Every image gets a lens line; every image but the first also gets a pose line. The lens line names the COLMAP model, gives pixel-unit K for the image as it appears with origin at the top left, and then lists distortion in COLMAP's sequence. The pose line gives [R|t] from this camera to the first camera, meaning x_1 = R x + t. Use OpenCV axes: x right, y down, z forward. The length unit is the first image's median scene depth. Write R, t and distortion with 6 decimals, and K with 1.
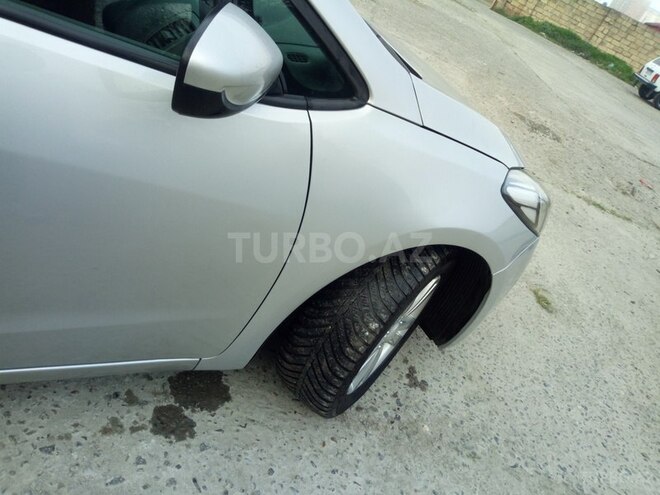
lens RADIAL K [[522.3, 0, 330.0], [0, 522.3, 247.5], [0, 0, 1]] dist [-0.006511, 0.001951]
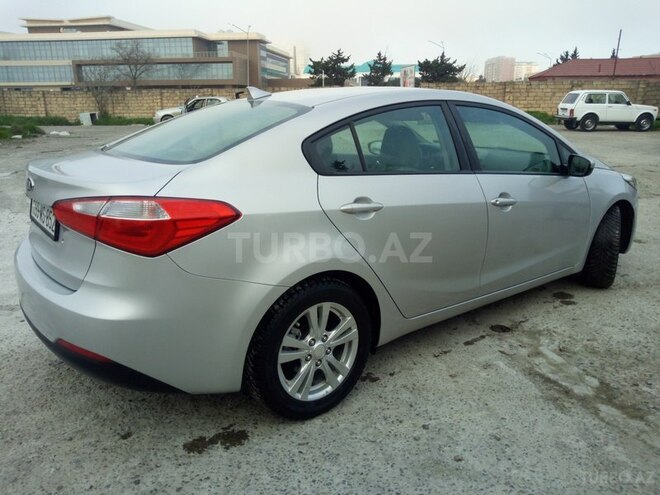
lens RADIAL K [[522.3, 0, 330.0], [0, 522.3, 247.5], [0, 0, 1]] dist [-0.006511, 0.001951]
pose [[0.896092, -0.437816, 0.073057, -1.152933], [0.441042, 0.859694, -0.257697, 0.190518], [0.050017, 0.263141, 0.963460, -1.349911]]
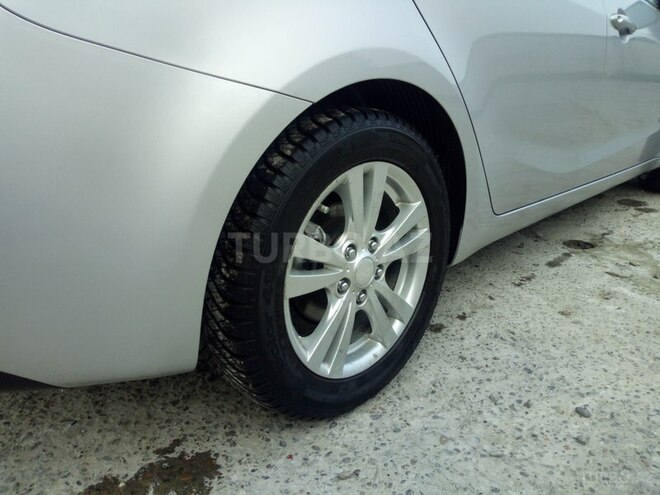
lens RADIAL K [[529.4, 0, 337.9], [0, 529.4, 236.8], [0, 0, 1]] dist [-0.008964, -0.003966]
pose [[0.865108, -0.473694, 0.164929, -1.303770], [0.496180, 0.856341, -0.143126, 0.104059], [-0.073438, 0.205654, 0.975865, -0.635358]]
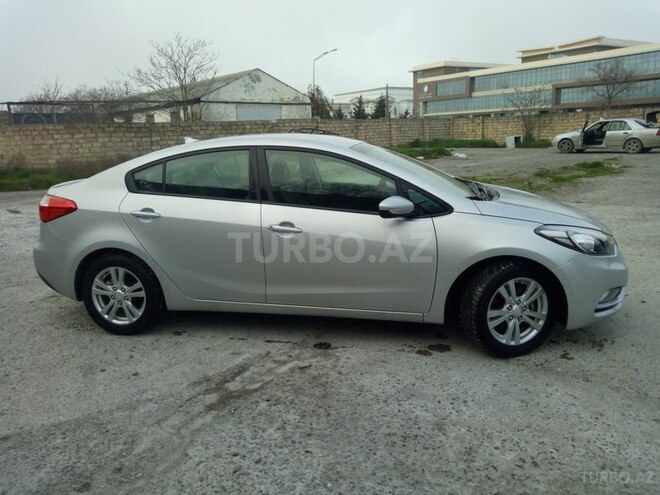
lens RADIAL K [[522.3, 0, 330.0], [0, 522.3, 247.5], [0, 0, 1]] dist [-0.006511, 0.001951]
pose [[0.708897, -0.289874, -0.642991, 0.902848], [-0.059004, 0.884072, -0.463610, 0.852983], [0.702839, 0.366591, 0.609613, -0.823356]]
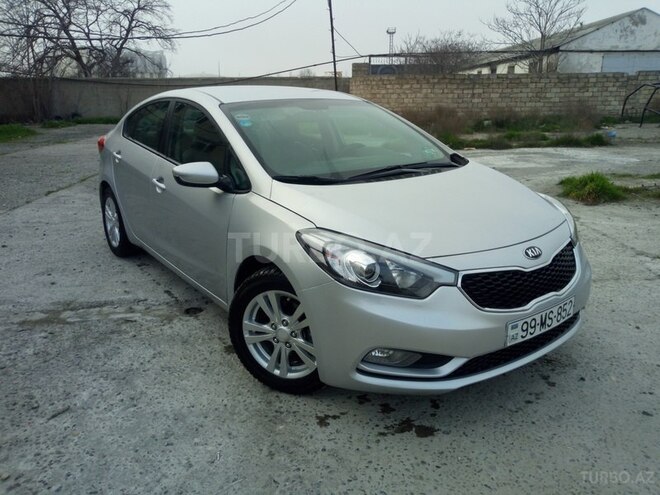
lens RADIAL K [[522.3, 0, 330.0], [0, 522.3, 247.5], [0, 0, 1]] dist [-0.006511, 0.001951]
pose [[0.161145, -0.127190, -0.978701, 1.531737], [-0.483879, 0.854111, -0.190670, 0.149305], [0.860170, 0.504298, 0.076091, 0.767141]]
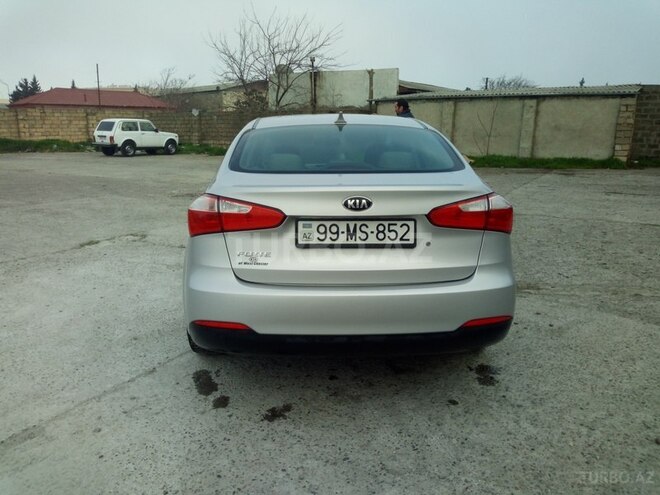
lens RADIAL K [[522.3, 0, 330.0], [0, 522.3, 247.5], [0, 0, 1]] dist [-0.006511, 0.001951]
pose [[0.359959, -0.576076, 0.733871, -2.679929], [0.645006, 0.721994, 0.250381, -0.888674], [-0.674089, 0.383224, 0.631461, -0.911519]]
